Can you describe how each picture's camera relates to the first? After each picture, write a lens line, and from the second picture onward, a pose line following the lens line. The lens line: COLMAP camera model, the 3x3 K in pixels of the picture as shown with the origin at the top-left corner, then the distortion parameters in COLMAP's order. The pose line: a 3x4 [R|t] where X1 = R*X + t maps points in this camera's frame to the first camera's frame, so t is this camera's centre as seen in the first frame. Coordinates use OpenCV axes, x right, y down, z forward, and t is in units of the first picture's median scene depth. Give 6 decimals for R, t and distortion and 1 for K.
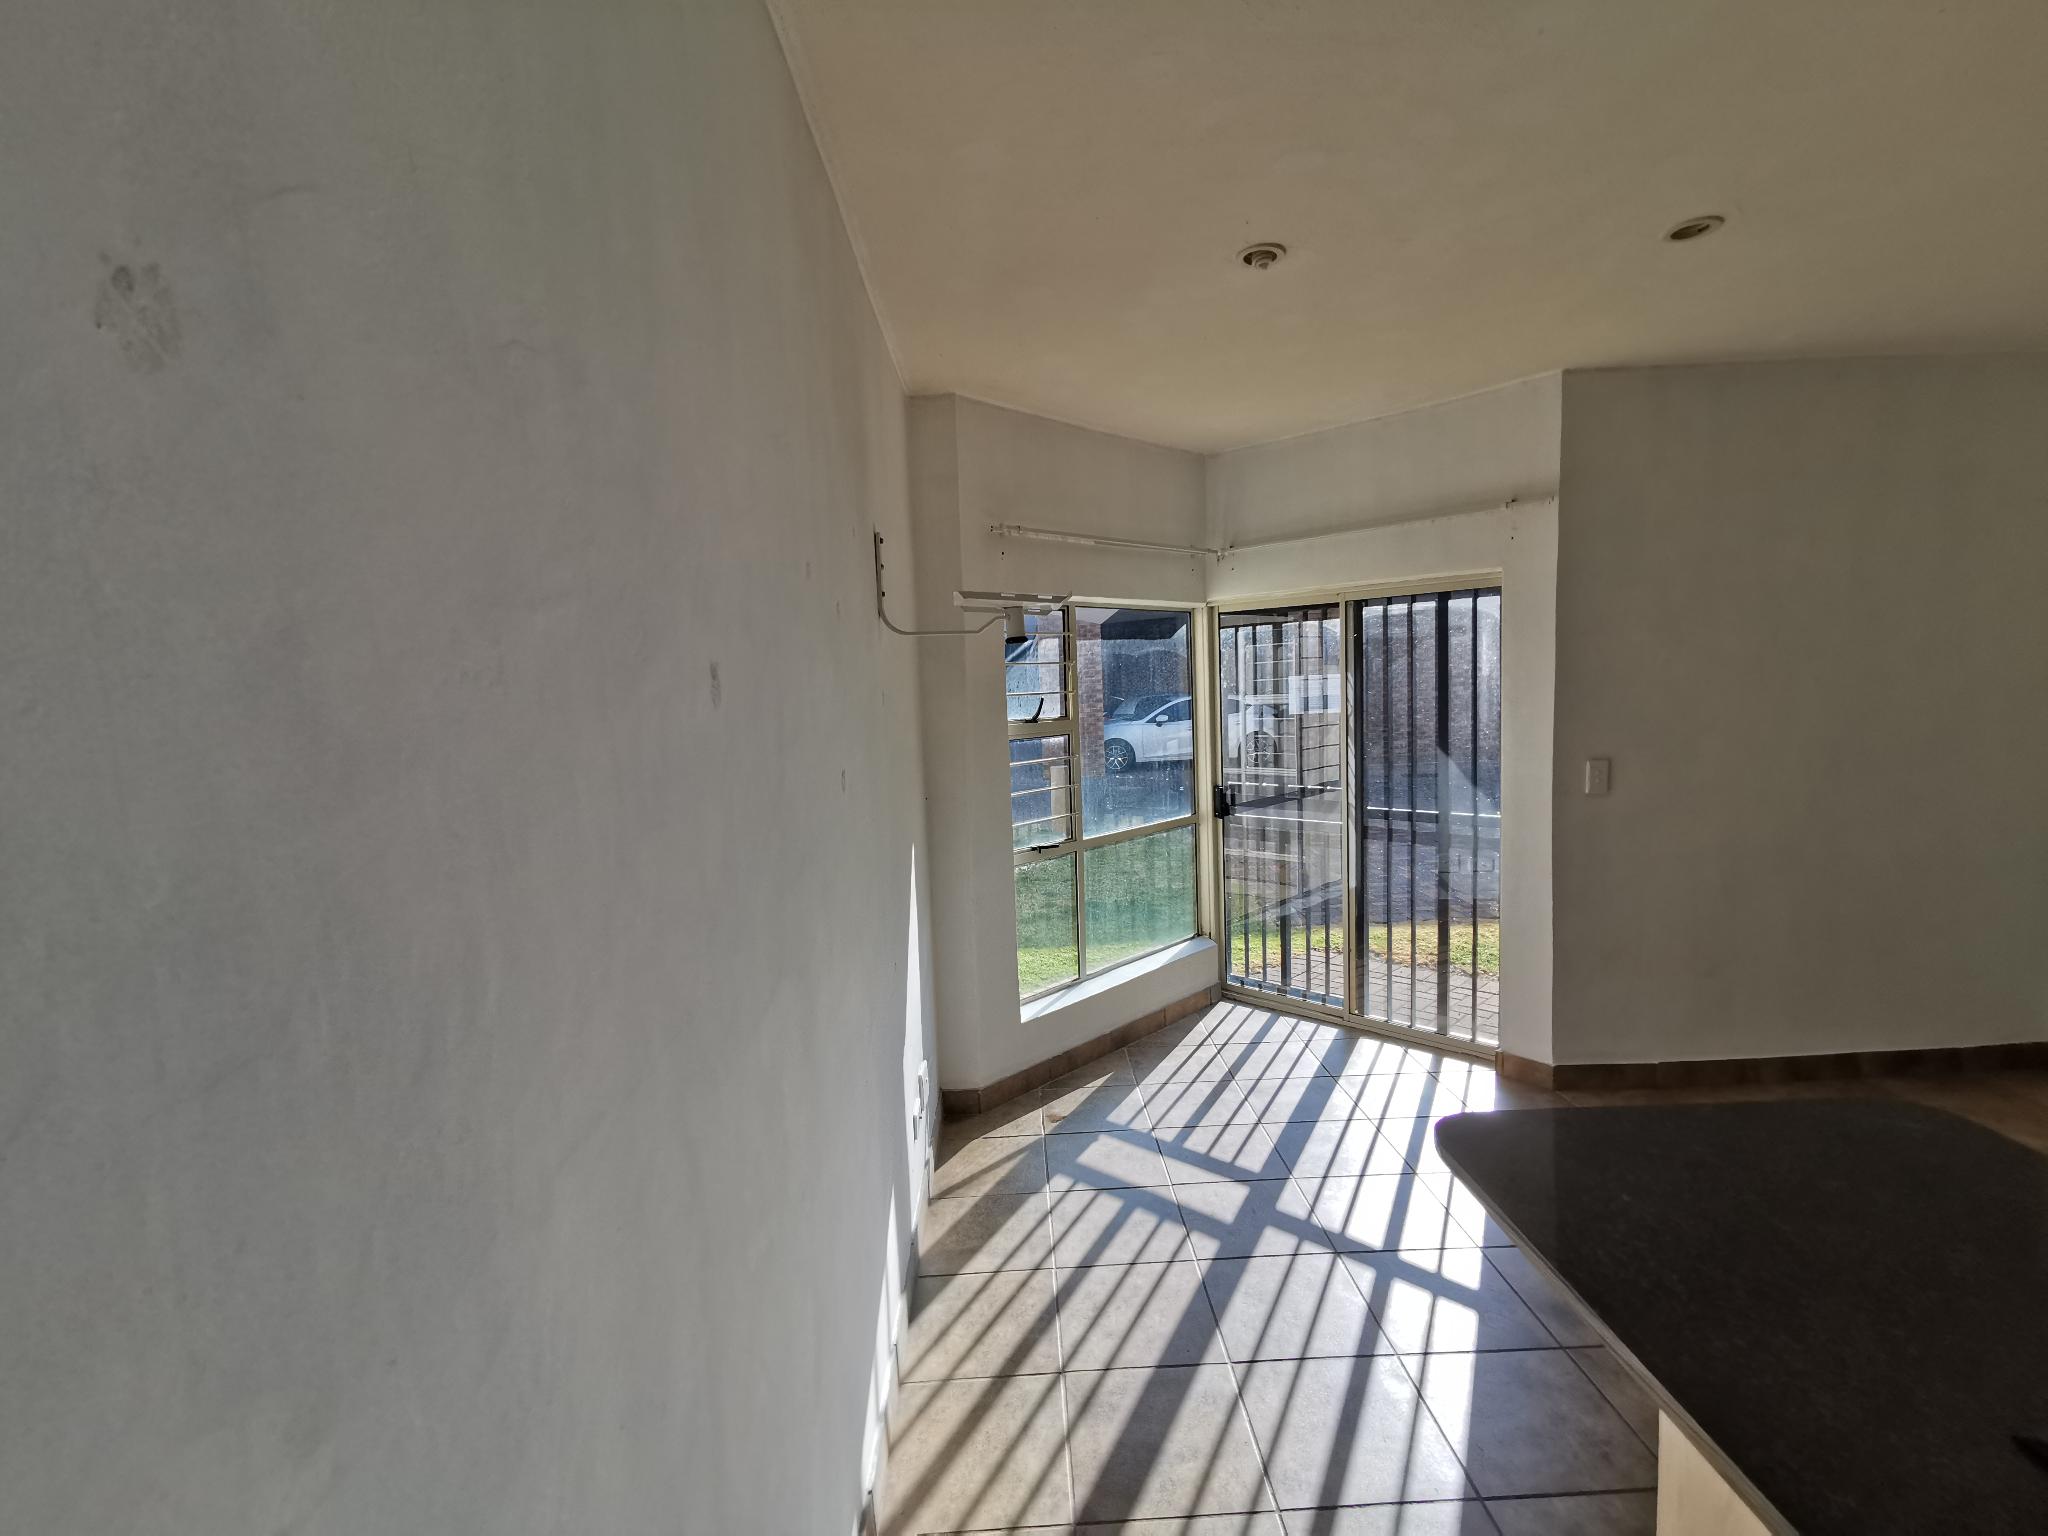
lens RADIAL K [[930.2, 0, 1024.0], [0, 930.2, 768.0], [0, 0, 1]] dist [-0.018877, -0.000162]
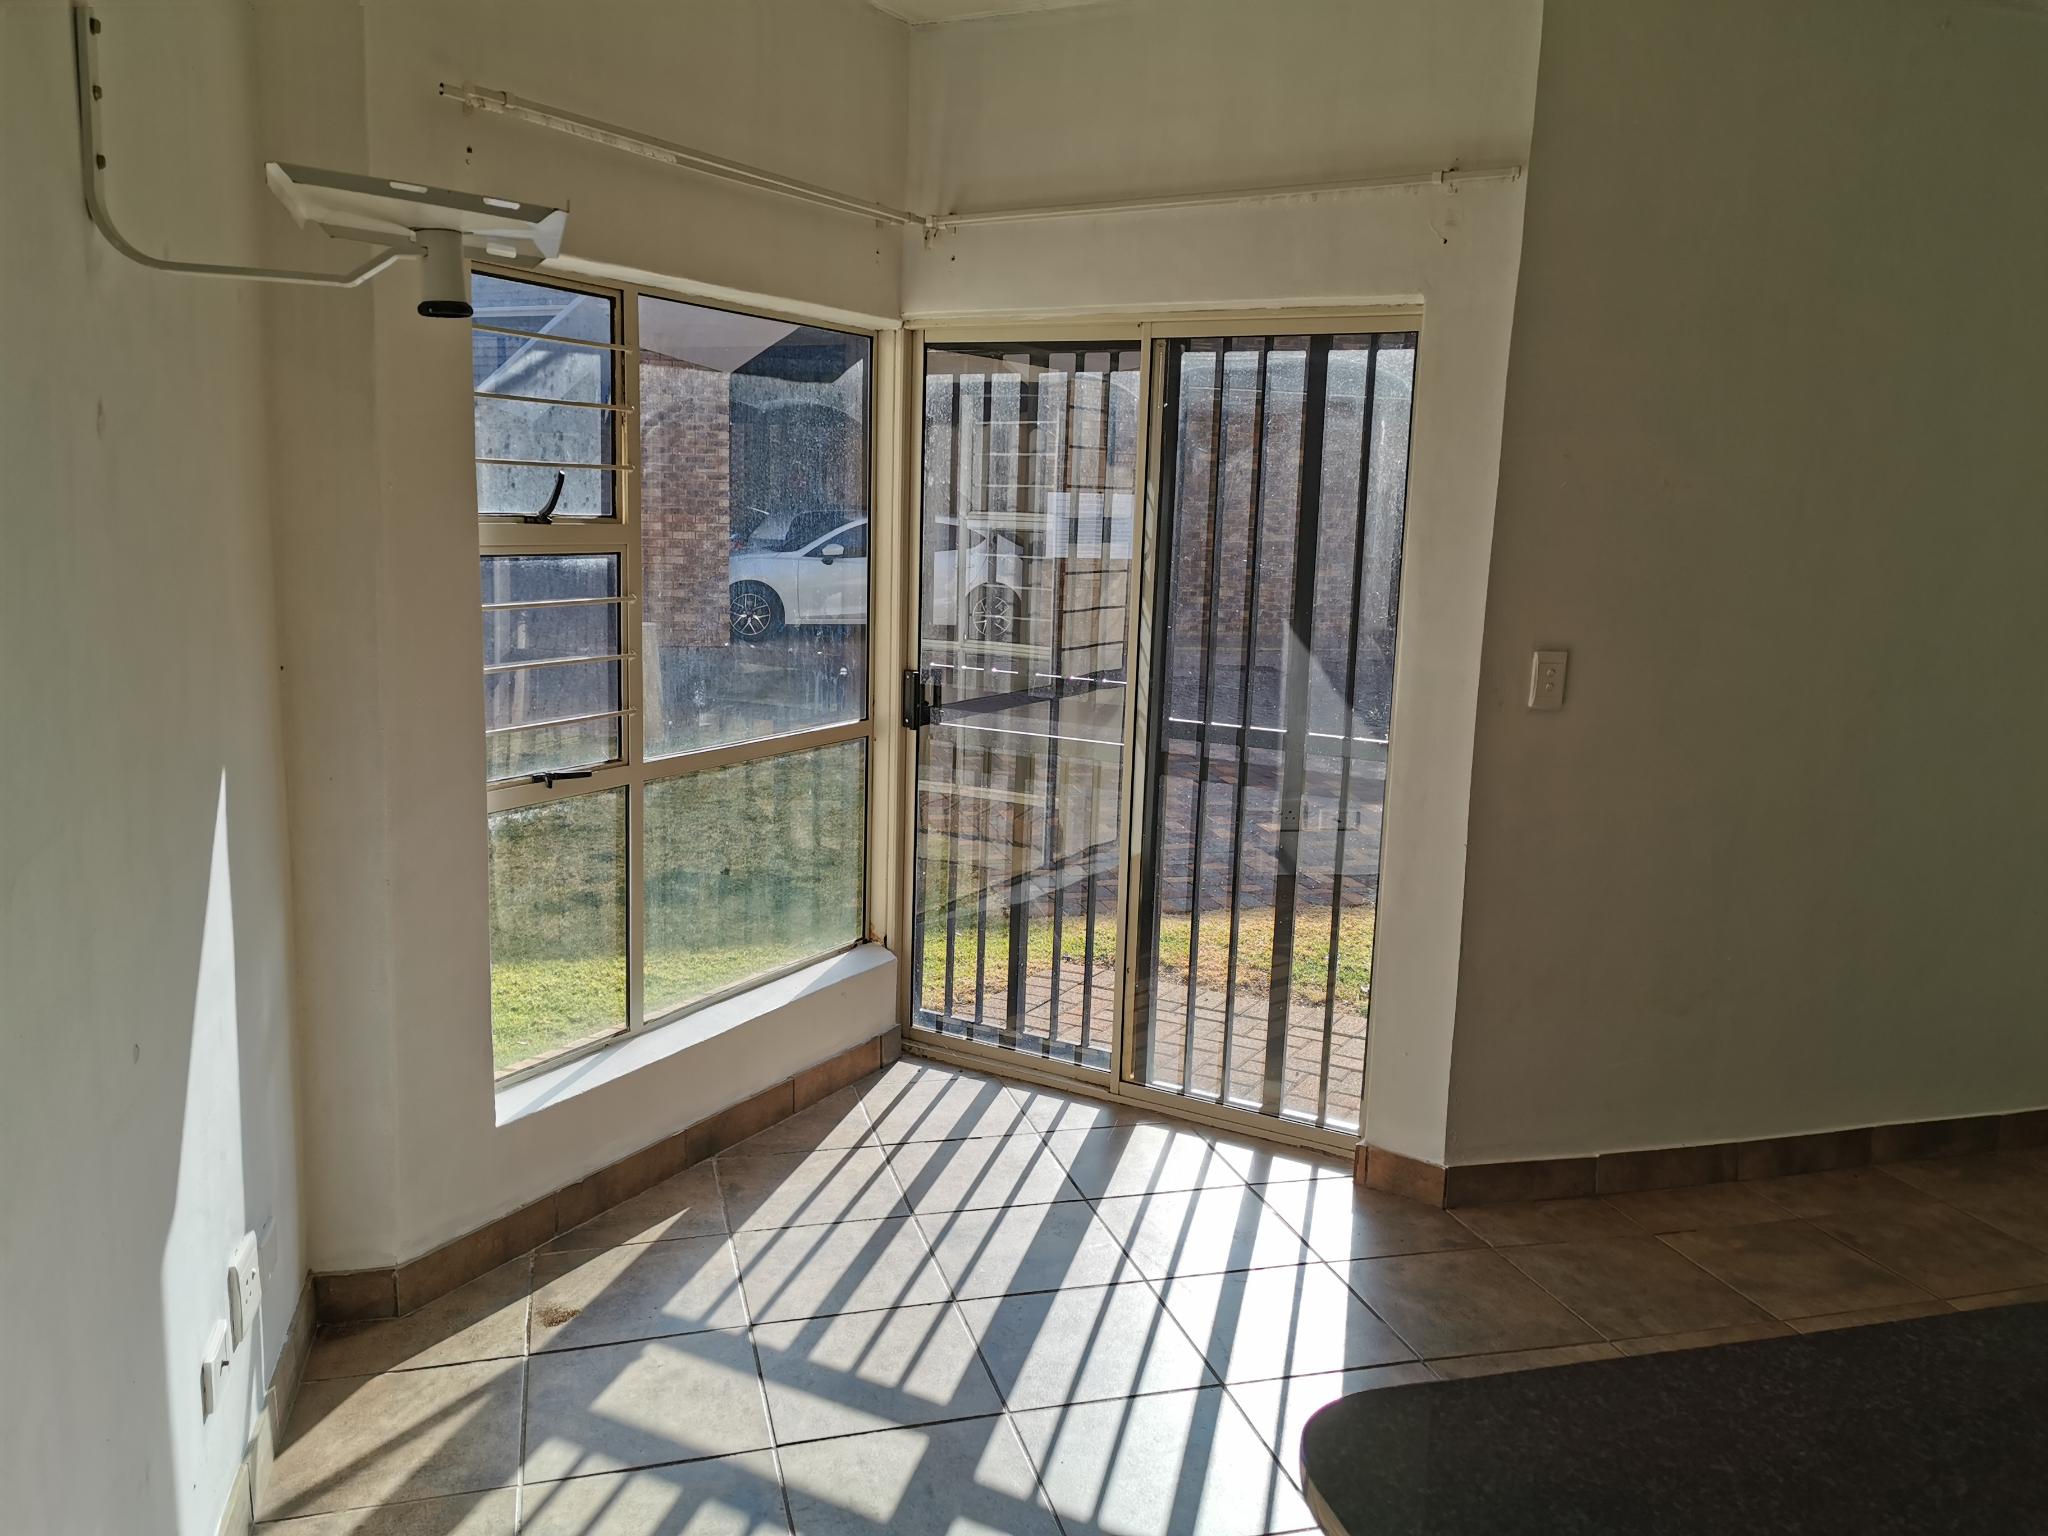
lens RADIAL K [[1555.5, 0, 1024.0], [0, 1555.5, 768.0], [0, 0, 1]] dist [0.056899, -0.073365]
pose [[0.963597, 0.024338, 0.266248, 0.037478], [-0.046496, 0.995928, 0.077236, 0.003910], [-0.263284, -0.086804, 0.960805, 0.121246]]
